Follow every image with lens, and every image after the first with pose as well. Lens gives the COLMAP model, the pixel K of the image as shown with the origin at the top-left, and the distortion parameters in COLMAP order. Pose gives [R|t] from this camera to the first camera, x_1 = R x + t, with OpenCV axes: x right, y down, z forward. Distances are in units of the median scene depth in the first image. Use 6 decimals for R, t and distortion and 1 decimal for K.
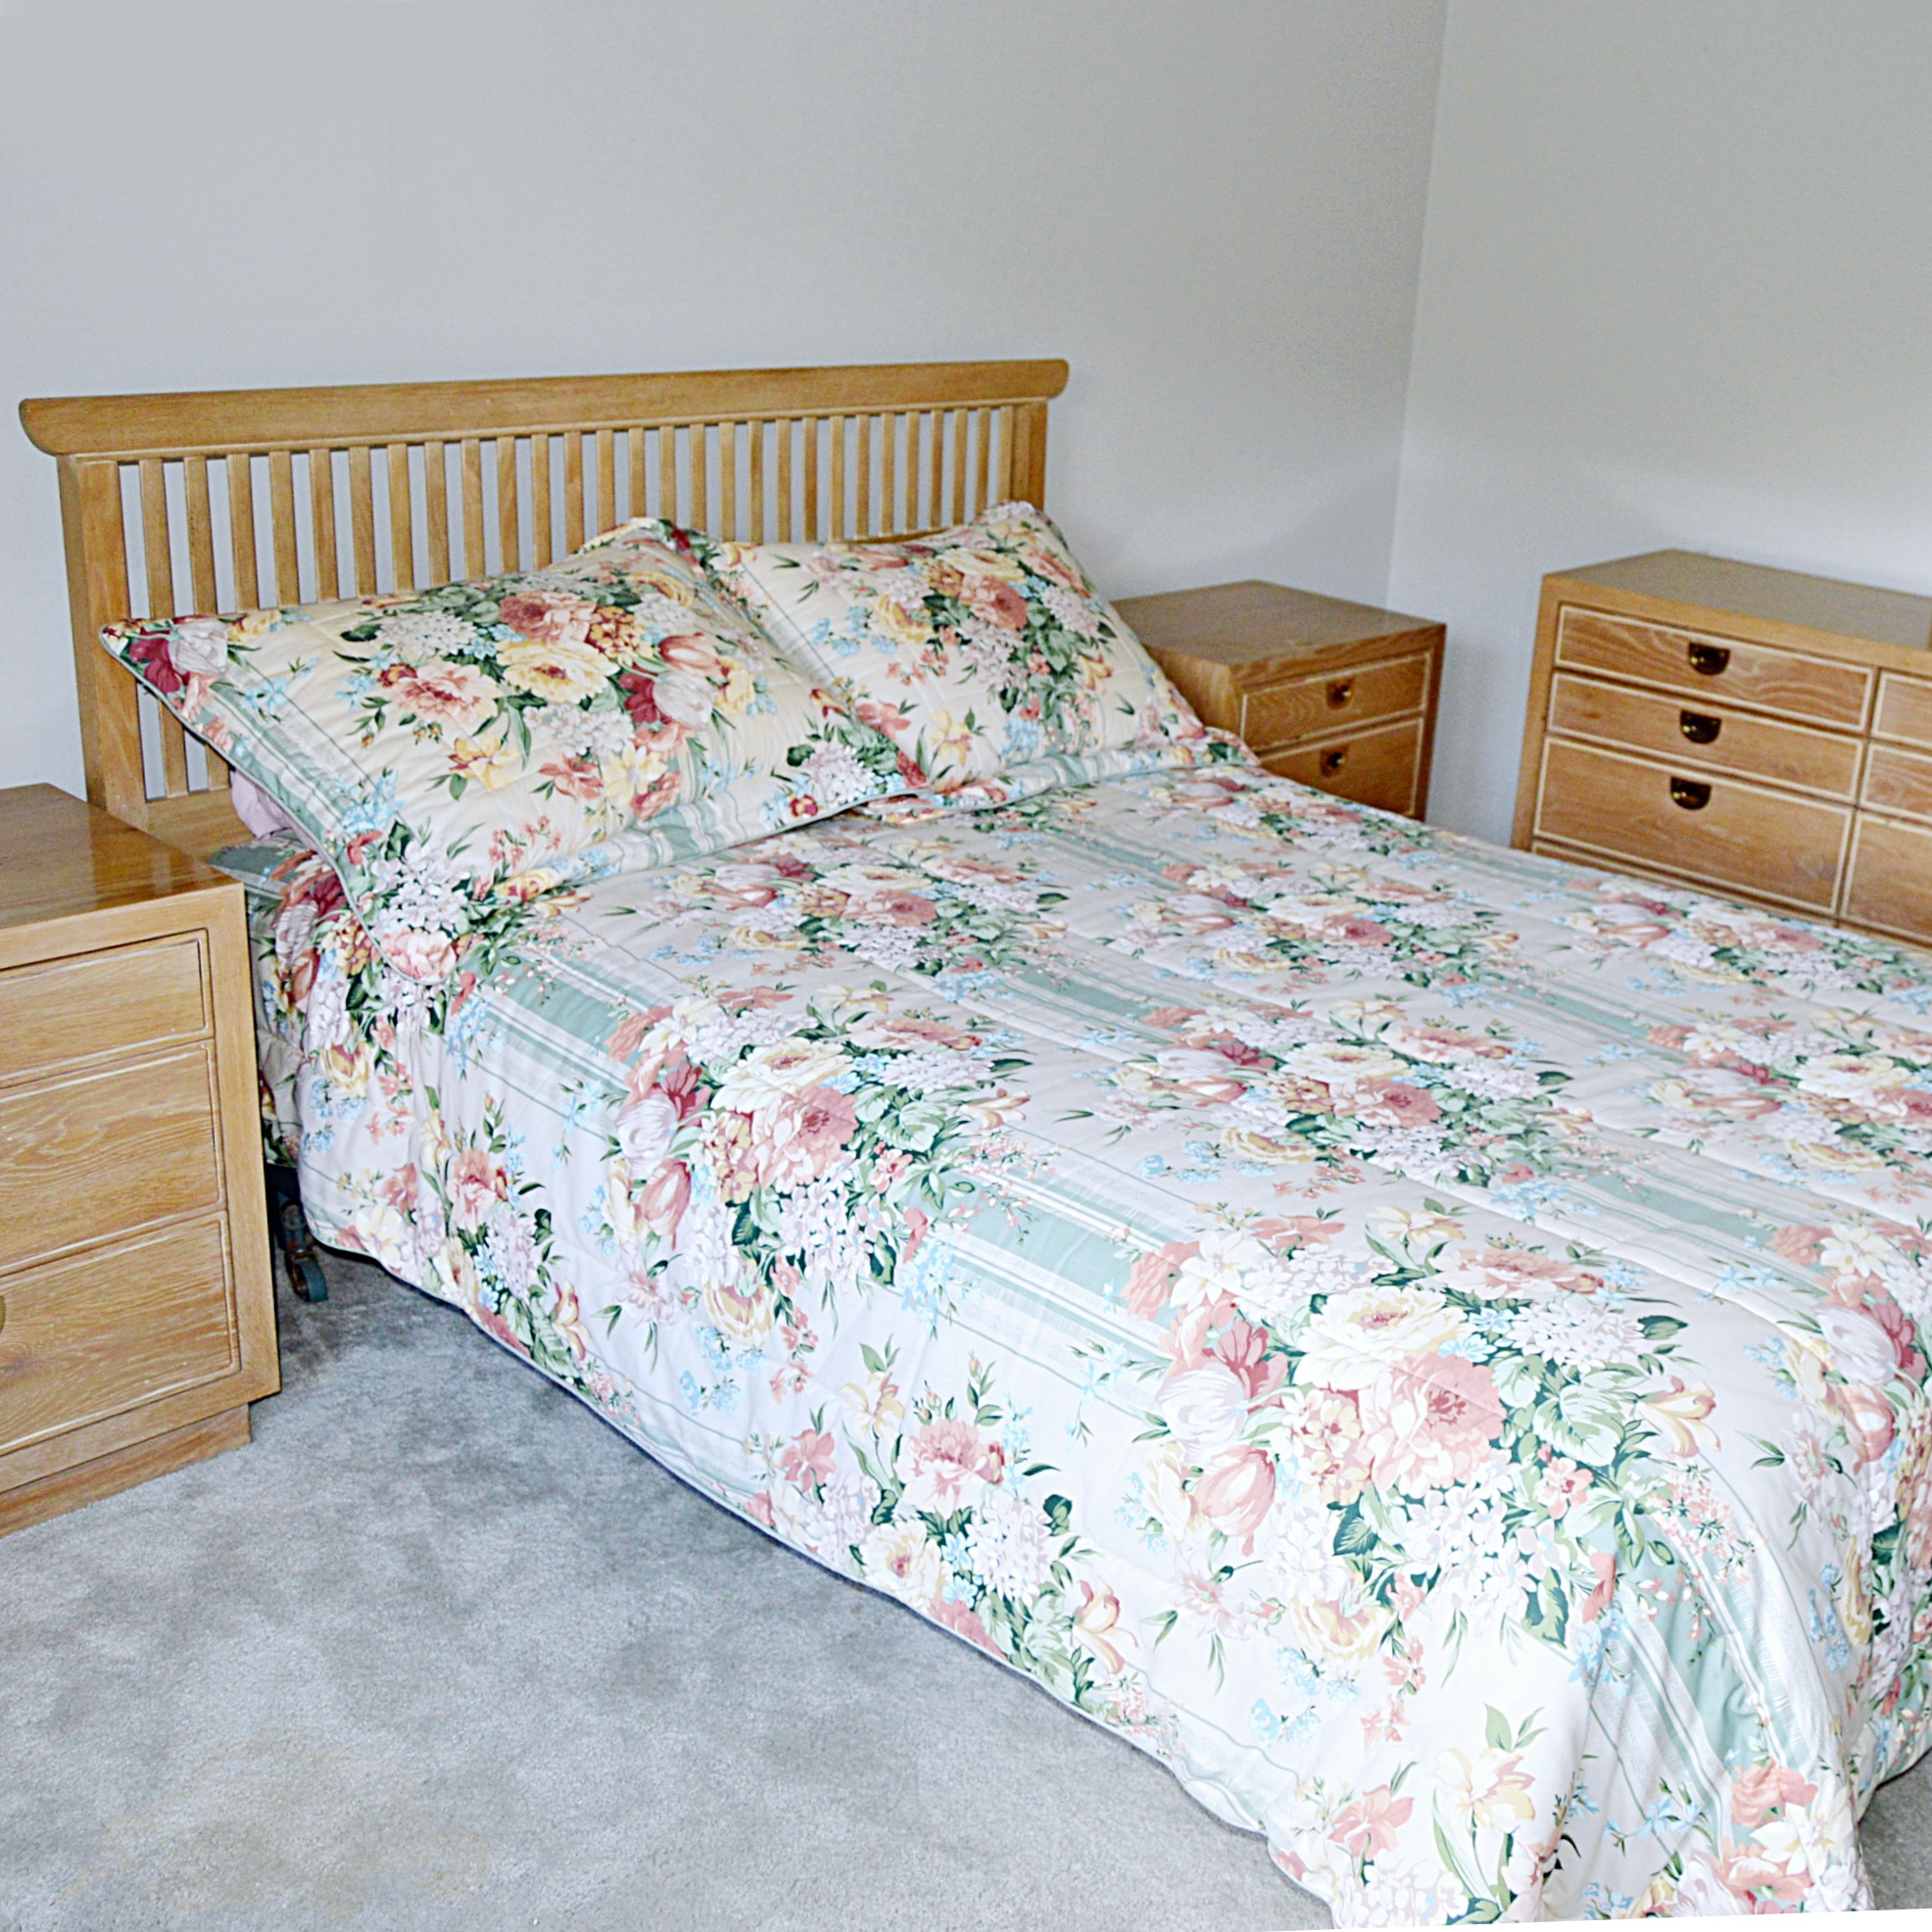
lens RADIAL K [[2203.0, 0, 1231.1], [0, 2203.0, 964.1], [0, 0, 1]] dist [-0.033138, 0.010164]
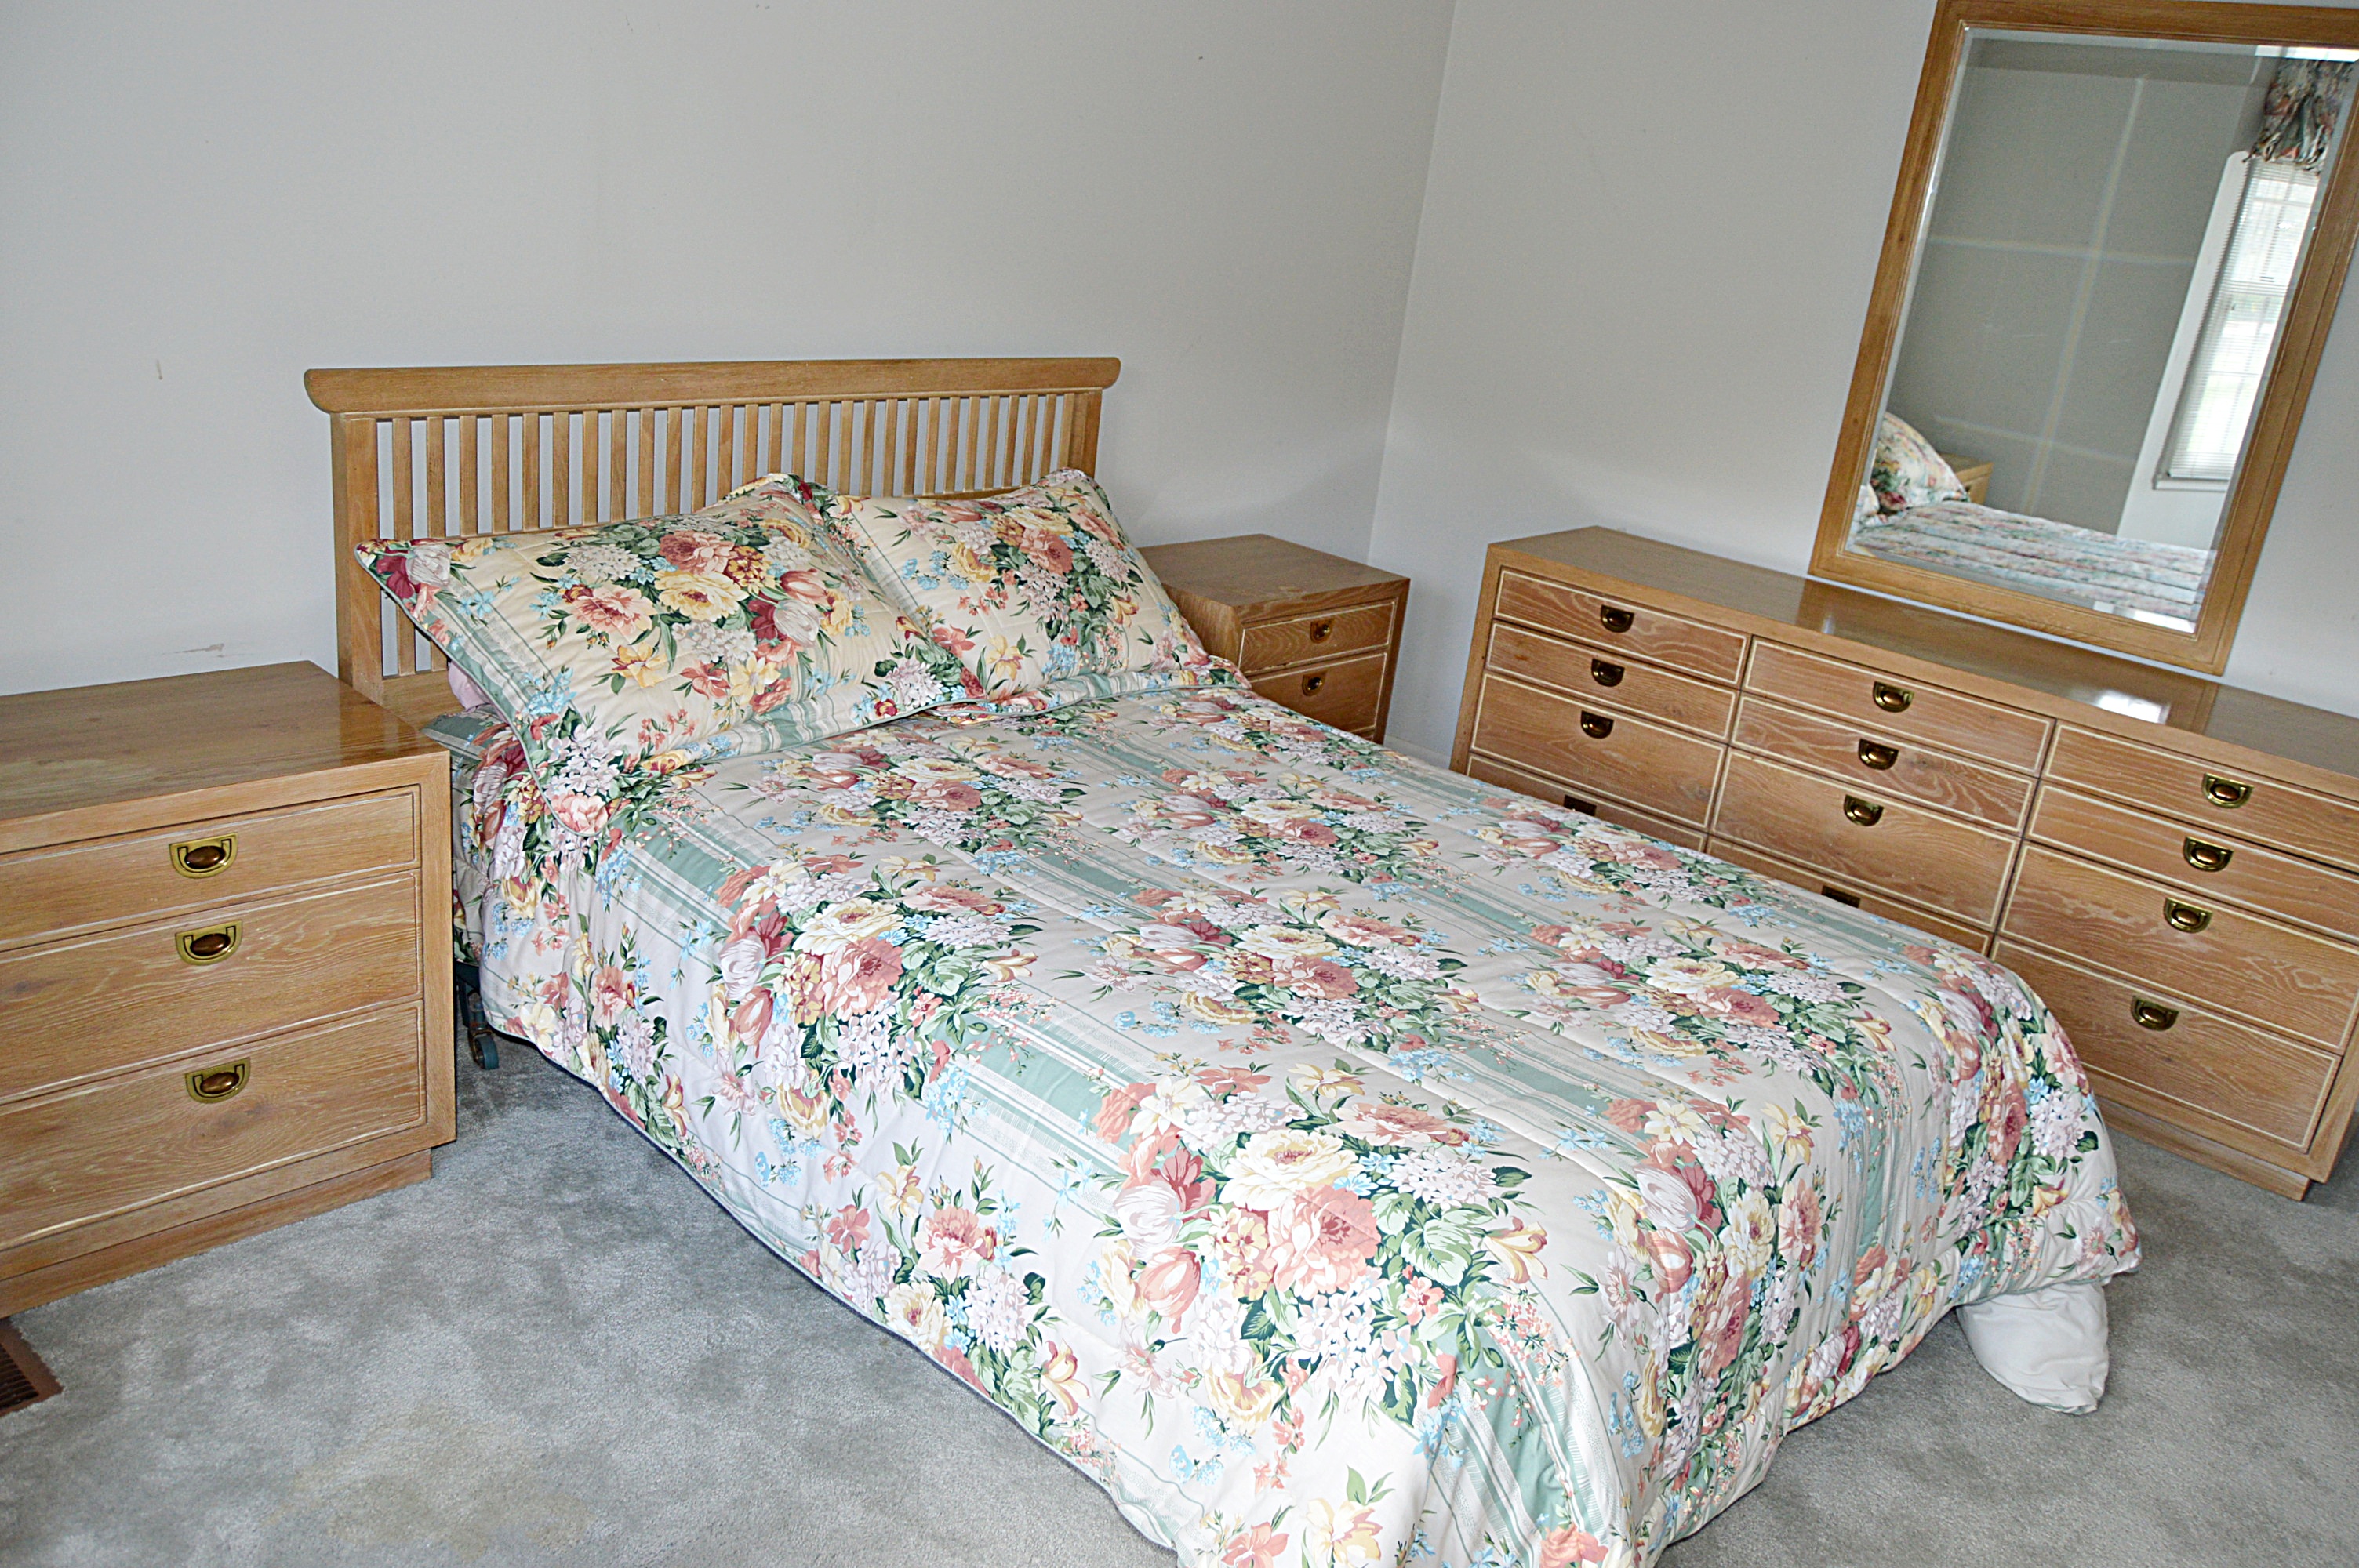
lens RADIAL K [[1779.5, 0, 1179.5], [0, 1779.5, 784.0], [0, 0, 1]] dist [-0.034380, 0.005589]
pose [[0.997370, 0.057474, -0.044160, 0.028932], [-0.057920, 0.998282, -0.008894, -0.033241], [0.043573, 0.011428, 0.998985, -0.031372]]
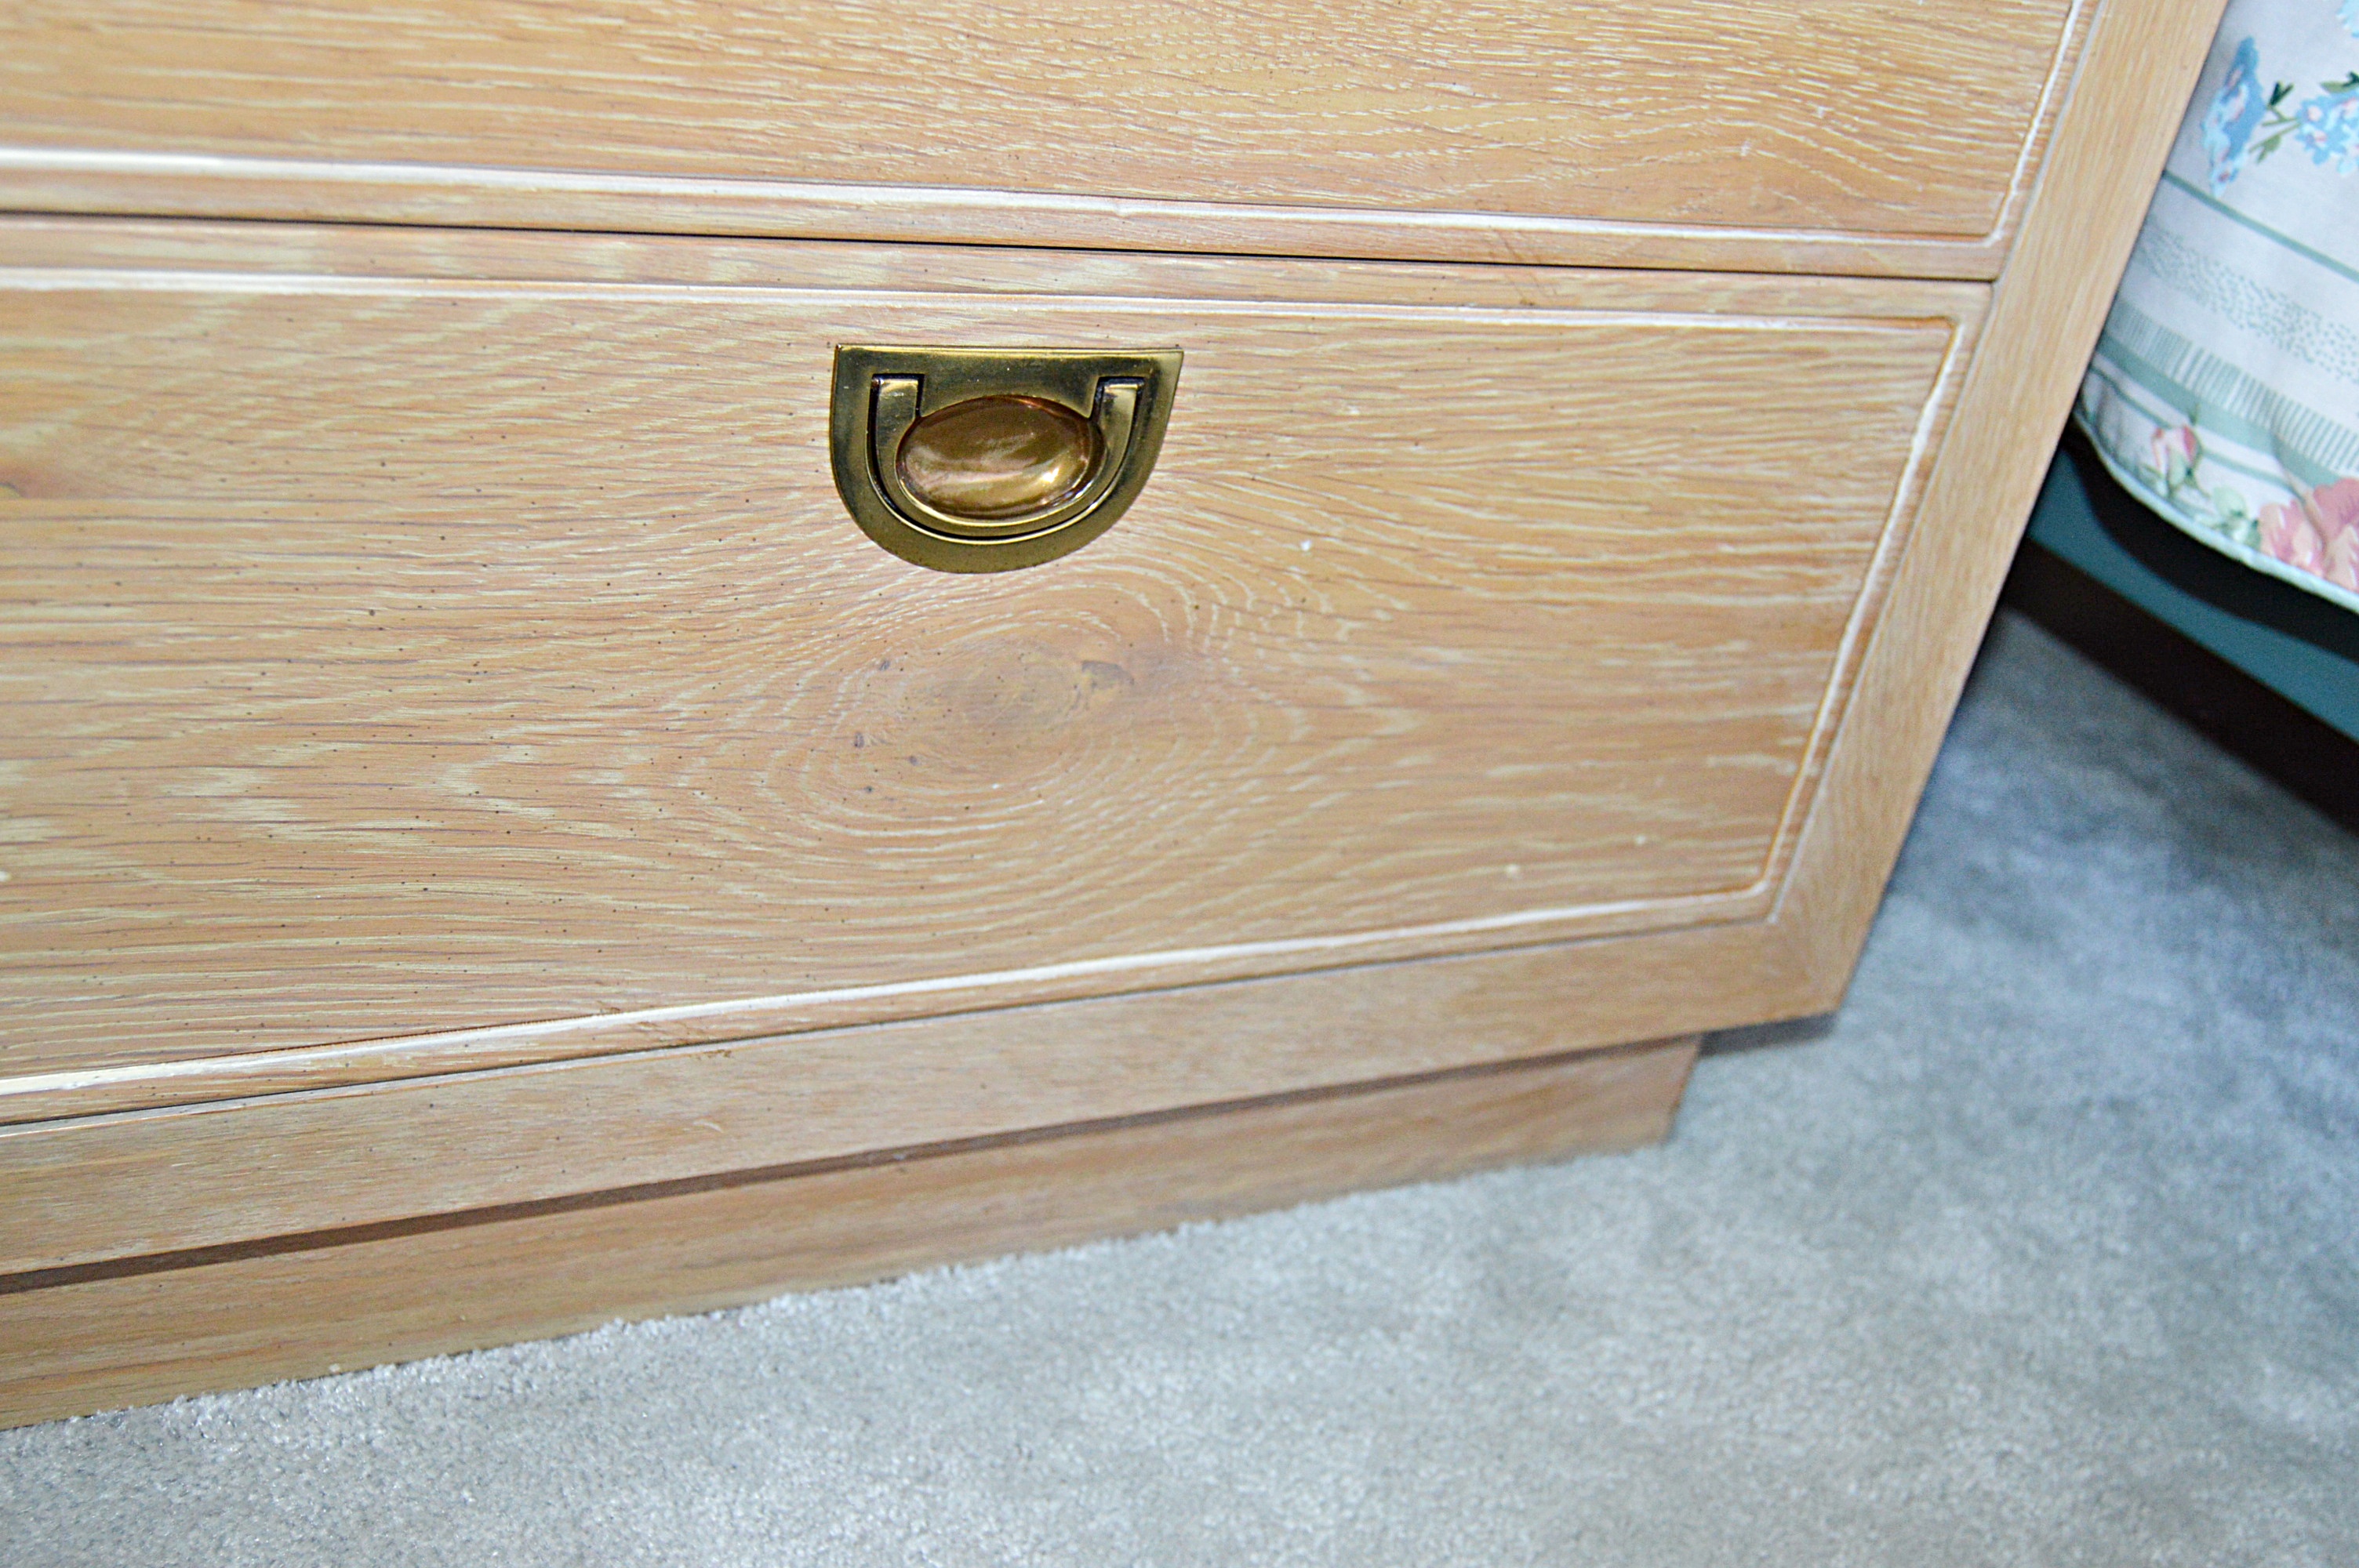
lens RADIAL K [[2404.5, 0, 1179.5], [0, 2404.5, 784.0], [0, 0, 1]] dist [0.000271, 0.005218]
pose [[0.899657, 0.280762, -0.334350, -0.453145], [-0.238555, 0.957498, 0.162140, 0.149278], [0.365662, -0.066110, 0.928397, 0.744469]]
